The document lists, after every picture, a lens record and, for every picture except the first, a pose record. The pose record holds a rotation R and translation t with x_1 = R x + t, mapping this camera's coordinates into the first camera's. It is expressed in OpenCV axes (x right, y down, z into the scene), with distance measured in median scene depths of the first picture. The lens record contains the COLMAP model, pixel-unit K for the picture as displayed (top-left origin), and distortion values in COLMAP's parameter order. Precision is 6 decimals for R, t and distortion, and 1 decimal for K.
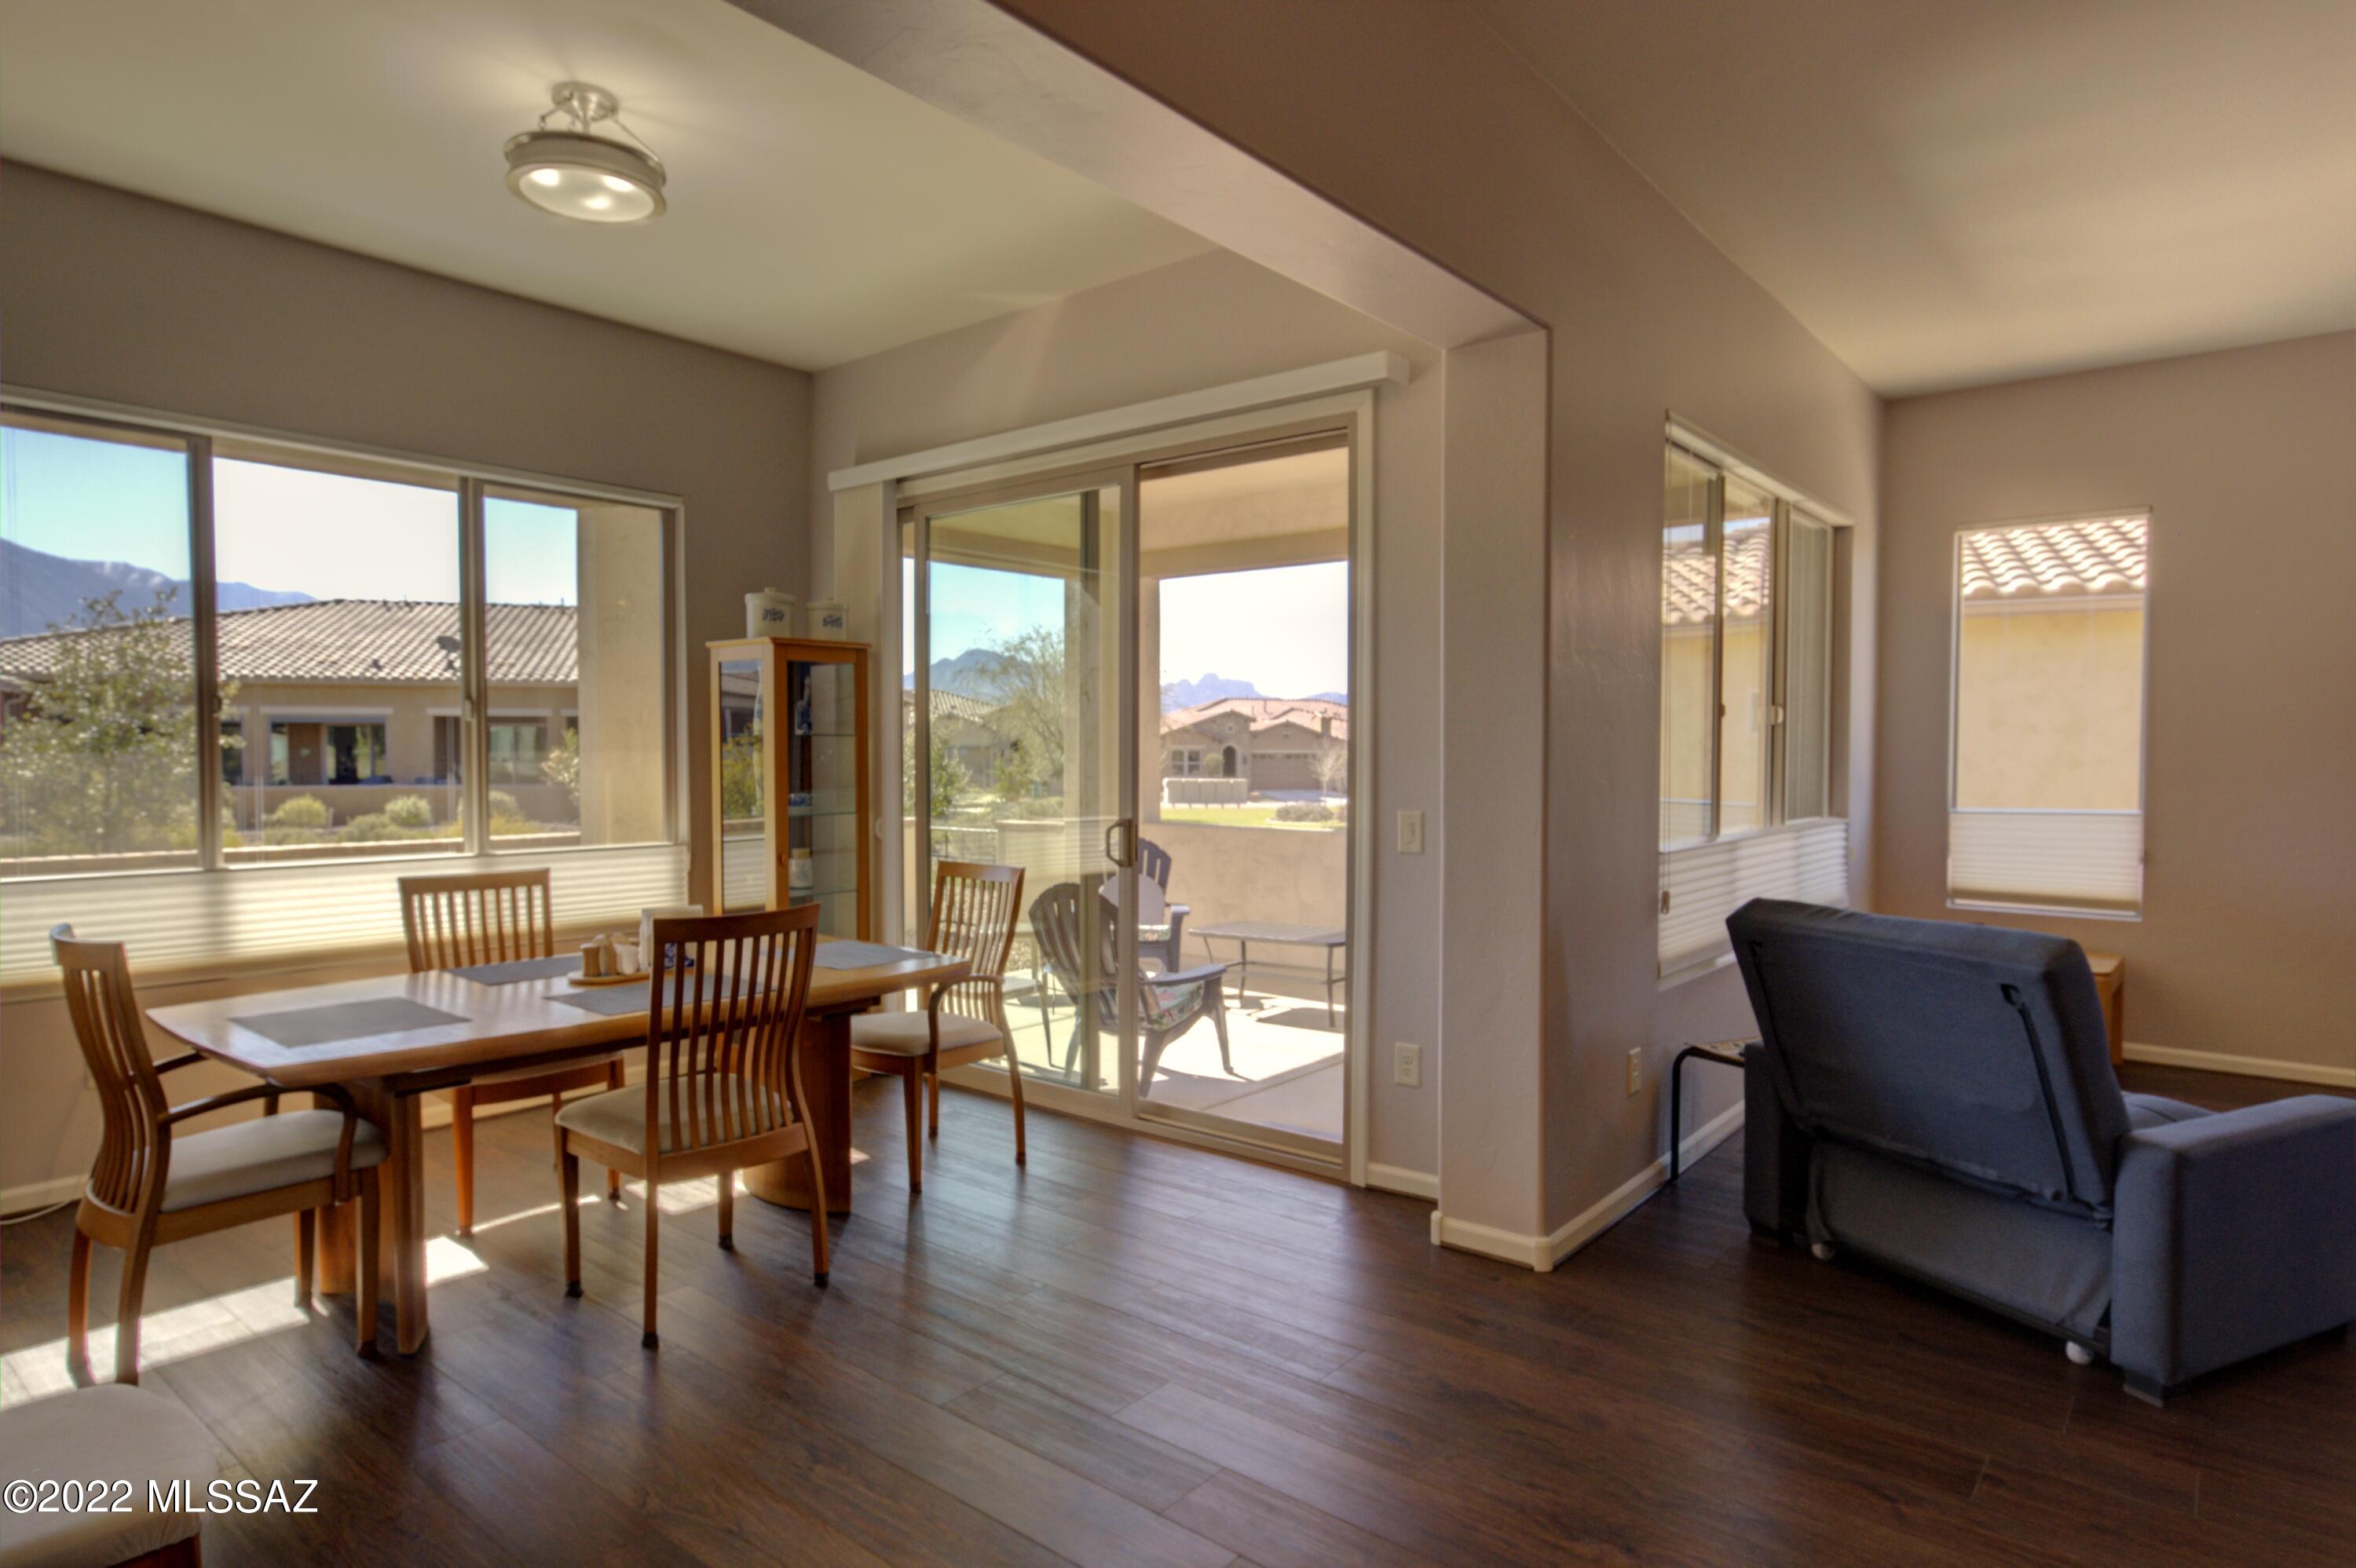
lens RADIAL K [[1290.8, 0, 1167.7], [0, 1290.8, 780.3], [0, 0, 1]] dist [0.003934, 0.002349]
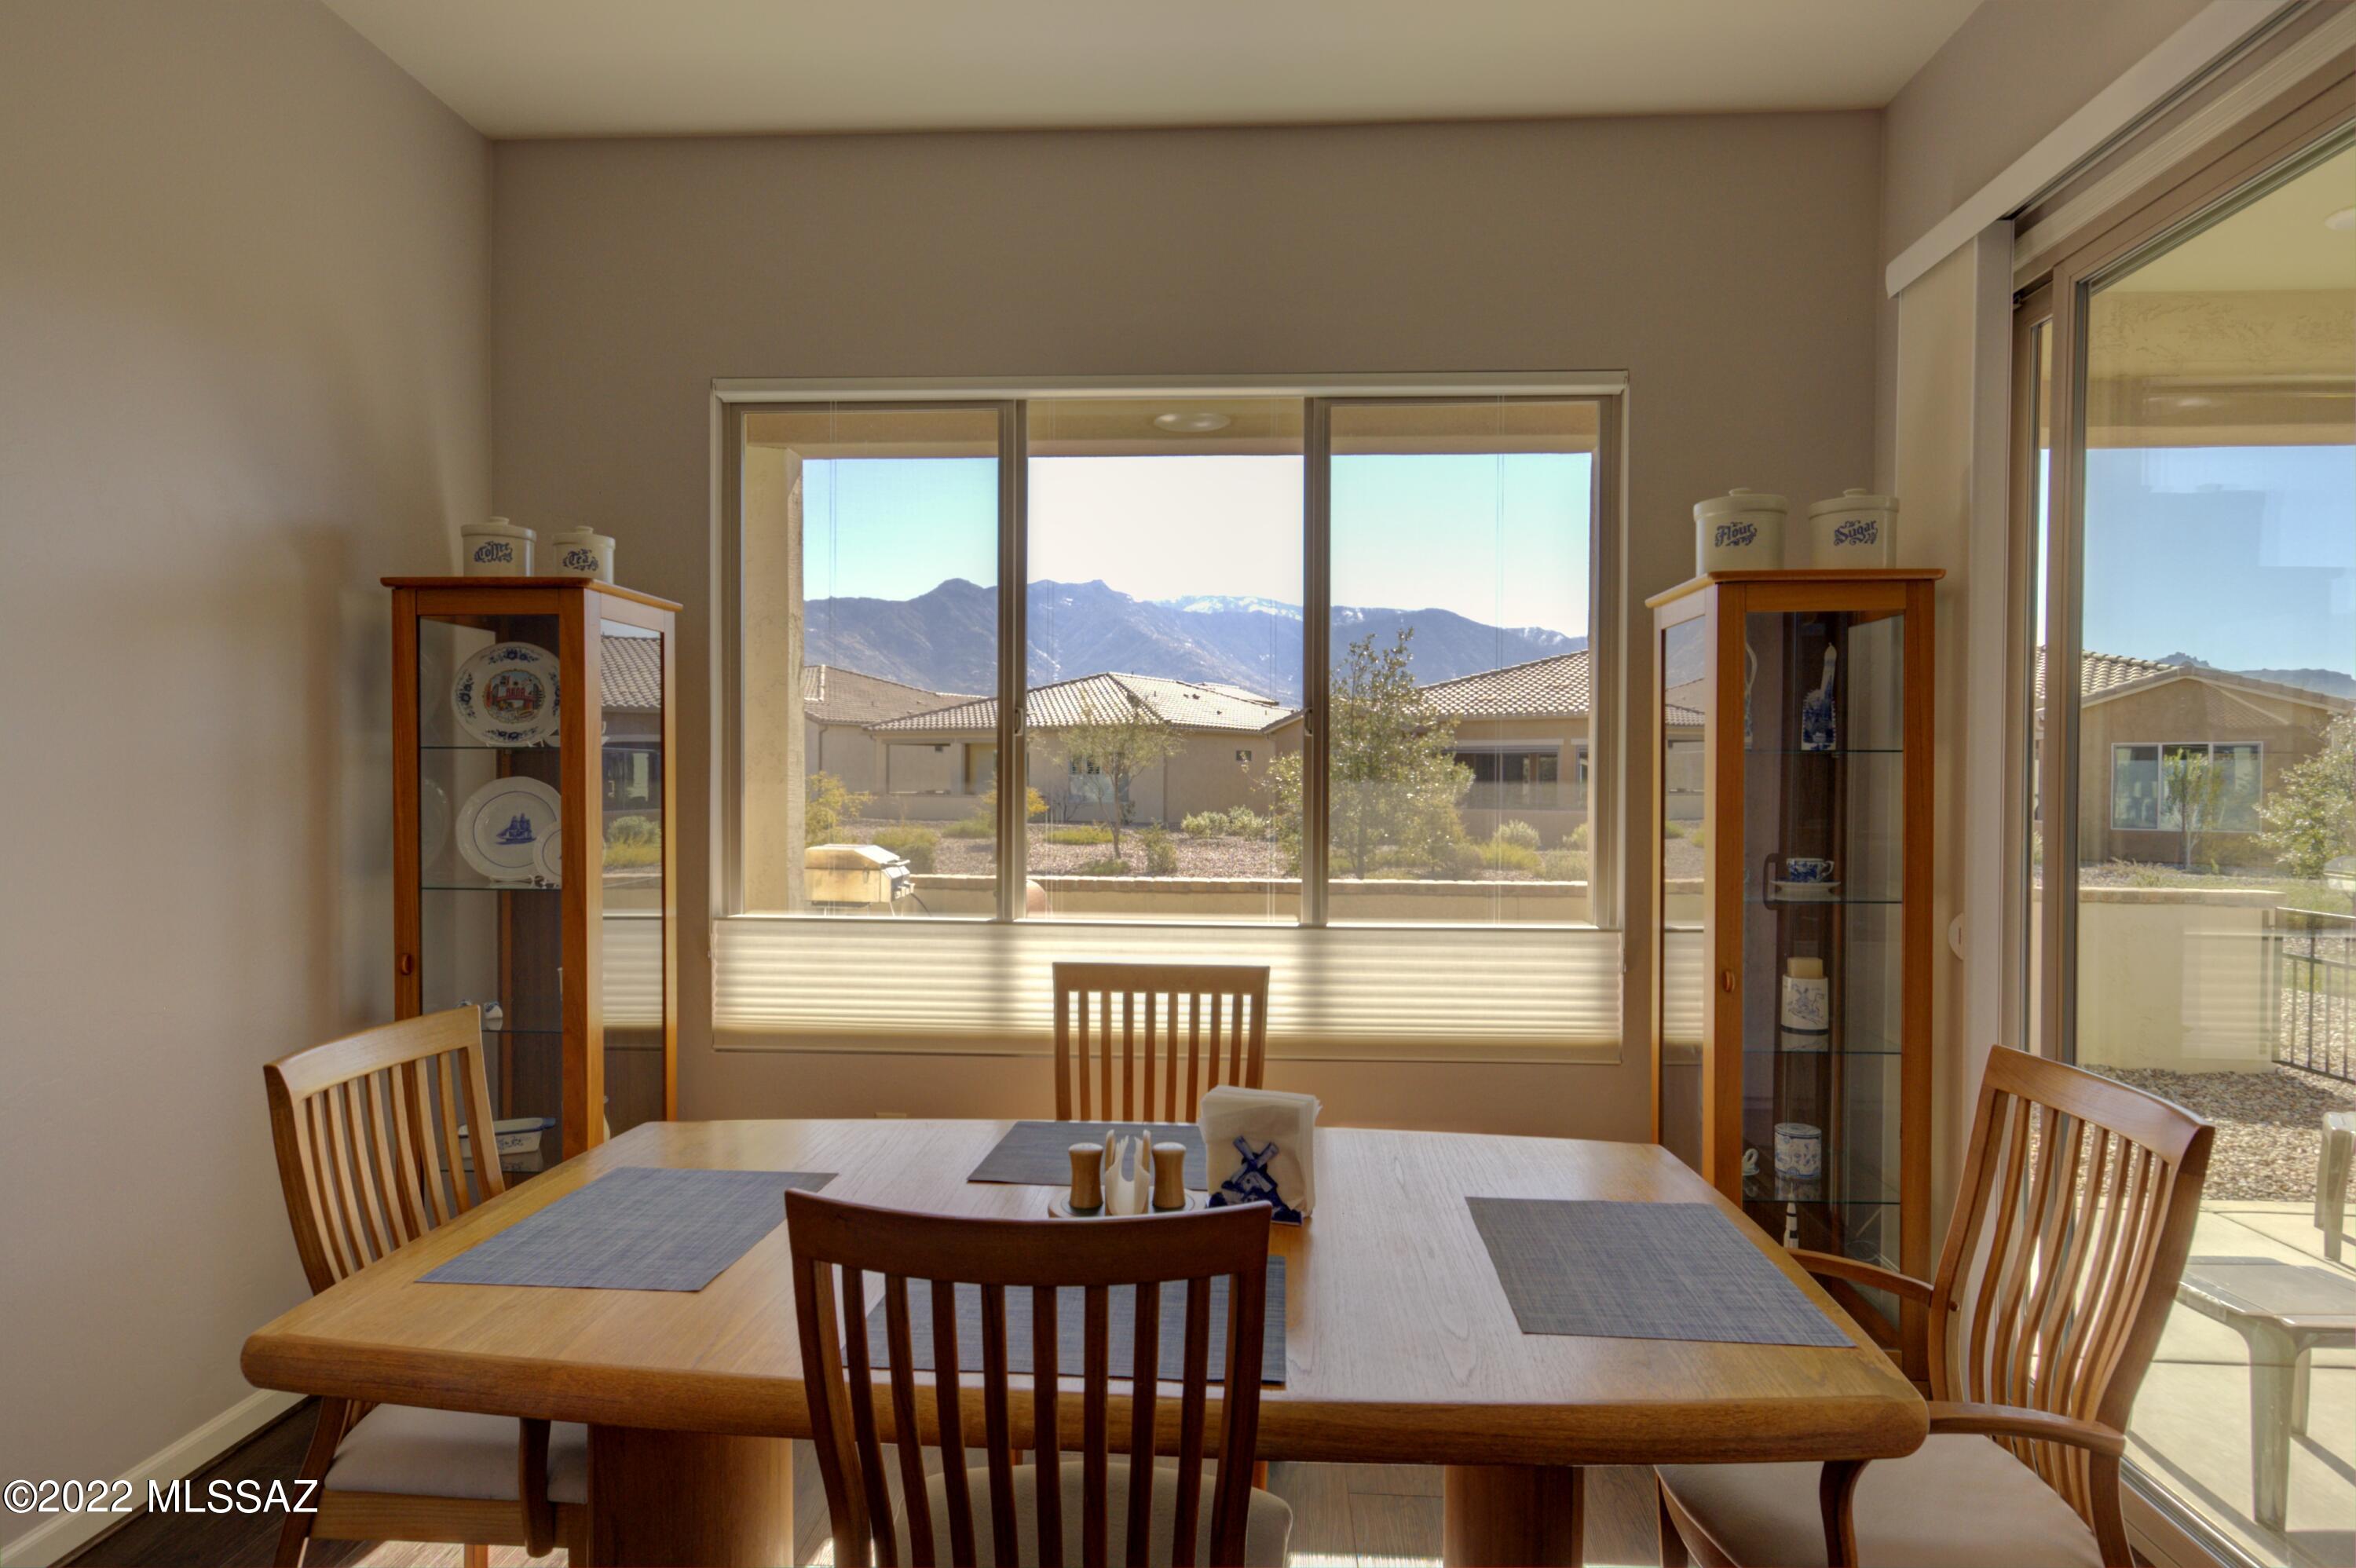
lens RADIAL K [[1290.8, 0, 1202.3], [0, 1290.8, 791.9], [0, 0, 1]] dist [0.003934, 0.002349]
pose [[0.594442, 0.012254, -0.804045, 0.004458], [-0.022737, 0.999740, -0.001574, -0.011174], [0.803817, 0.019217, 0.594566, 0.466887]]
